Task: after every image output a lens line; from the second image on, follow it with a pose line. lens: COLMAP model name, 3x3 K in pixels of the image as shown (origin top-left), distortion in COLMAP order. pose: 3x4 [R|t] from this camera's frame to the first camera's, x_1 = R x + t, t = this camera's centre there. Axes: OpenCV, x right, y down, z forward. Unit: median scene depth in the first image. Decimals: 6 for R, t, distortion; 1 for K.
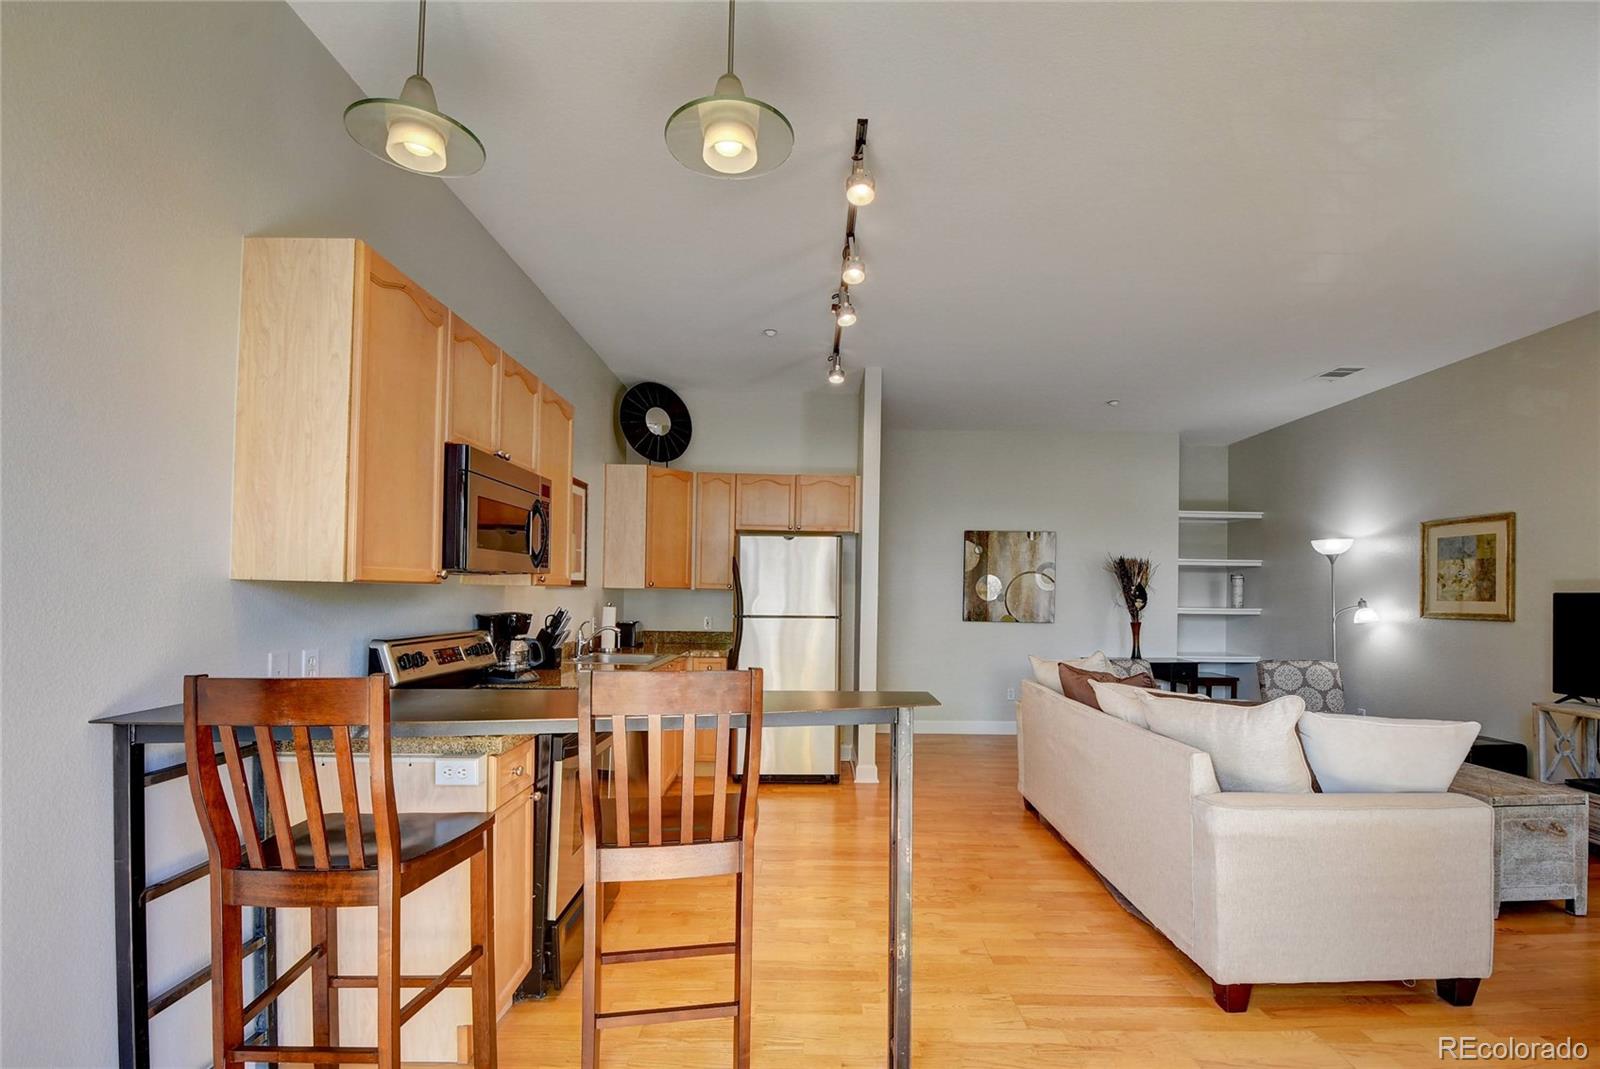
lens RADIAL K [[707.8, 0, 809.2], [0, 707.8, 589.0], [0, 0, 1]] dist [0.008783, -0.019036]
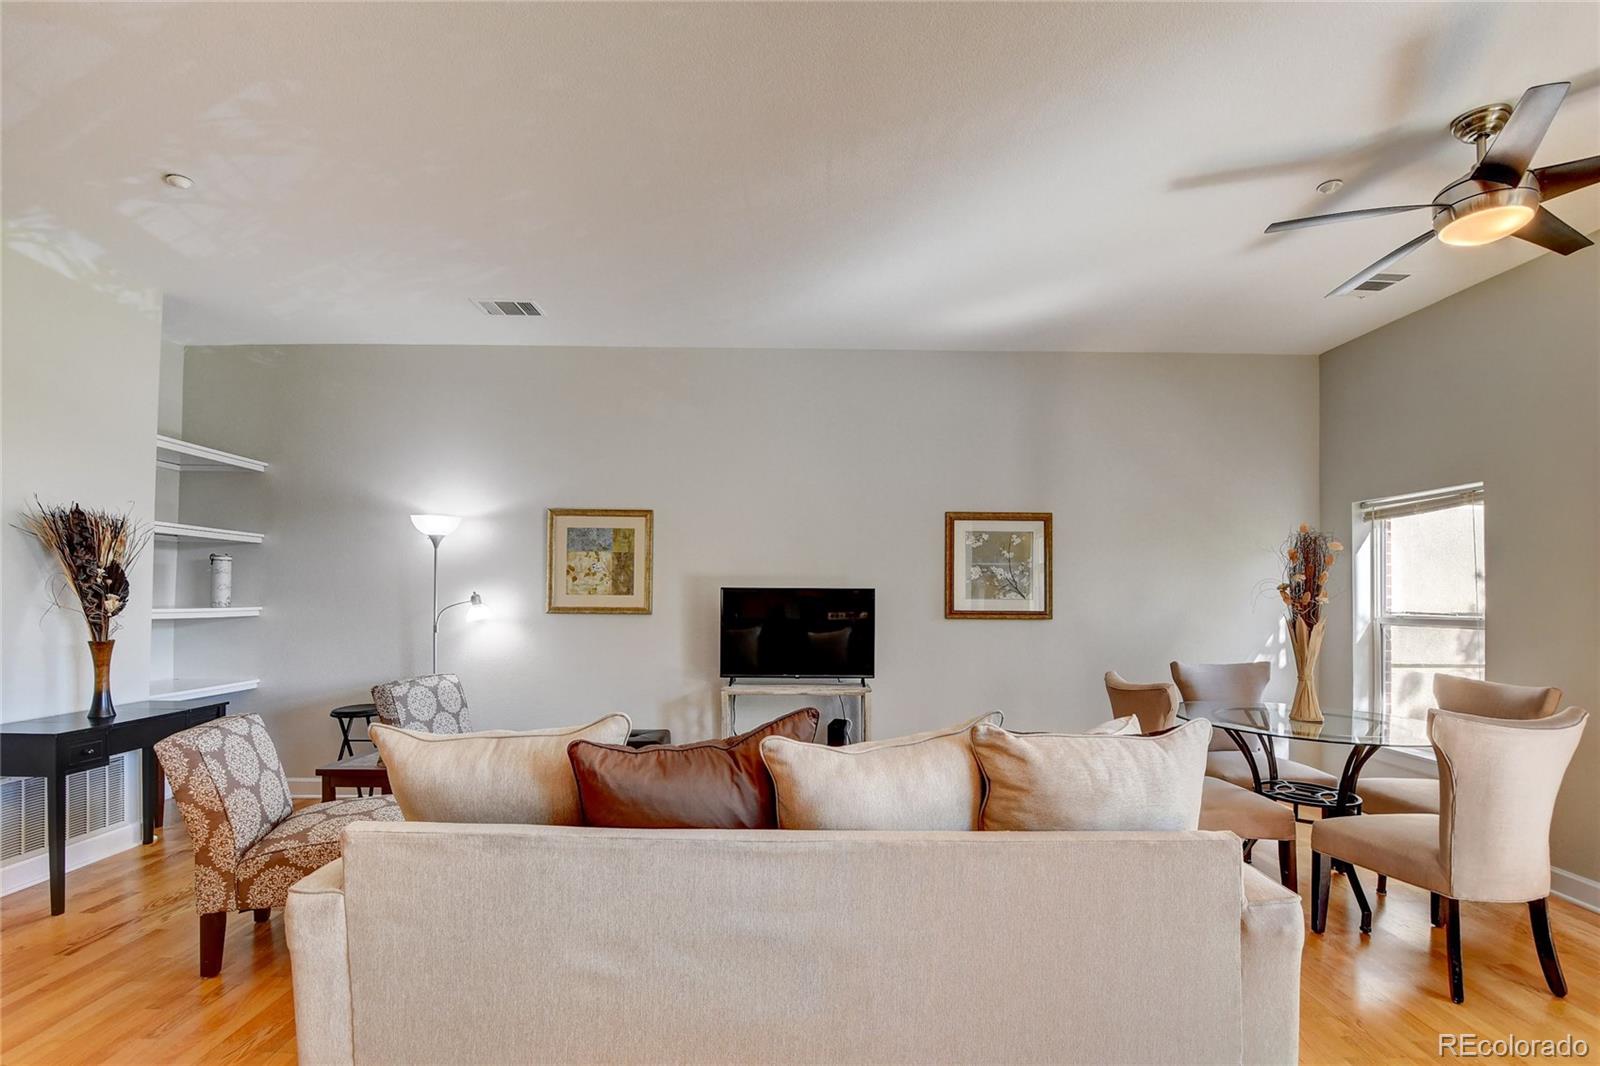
lens RADIAL K [[707.8, 0, 809.2], [0, 707.8, 587.5], [0, 0, 1]] dist [0.008783, -0.019036]
pose [[-0.012617, 0.001923, 0.999919, -0.044286], [-0.014657, 0.999890, -0.002108, 0.004200], [-0.999813, -0.014682, -0.012587, 0.615889]]
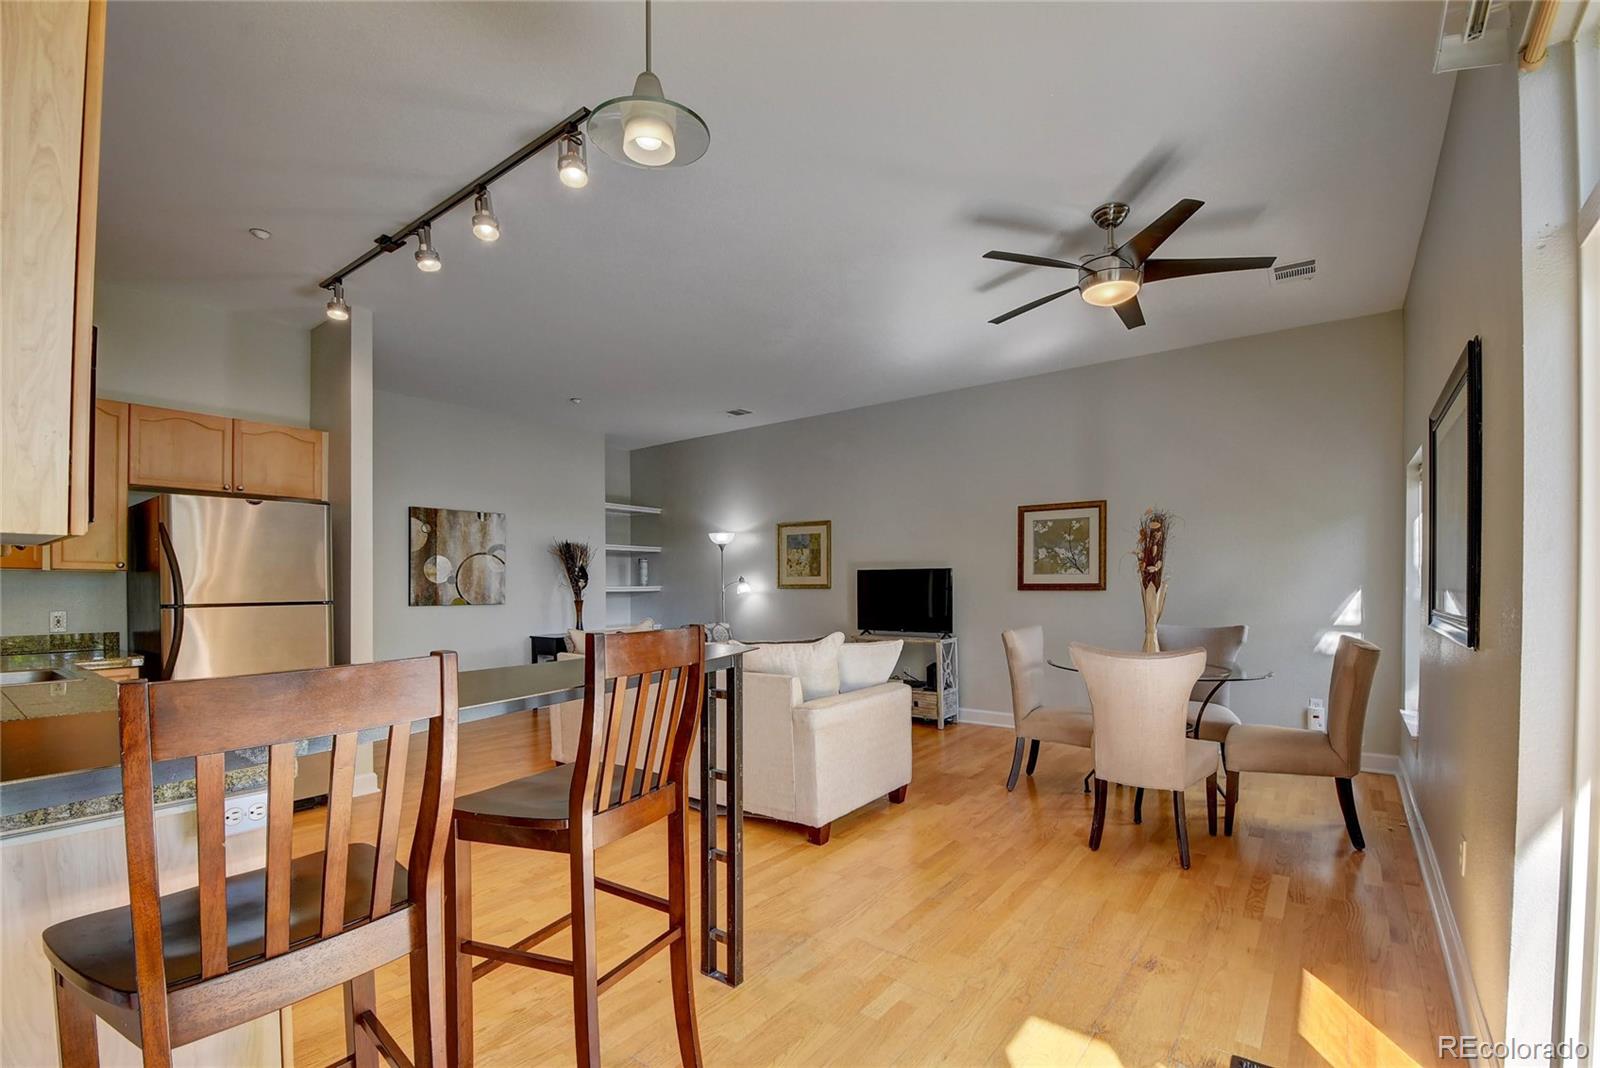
lens RADIAL K [[707.8, 0, 809.2], [0, 707.8, 588.5], [0, 0, 1]] dist [0.008783, -0.019036]
pose [[0.600883, -0.021390, 0.799051, -0.254159], [0.007532, 0.999749, 0.021098, 0.009430], [-0.799302, -0.006659, 0.600893, 0.050229]]
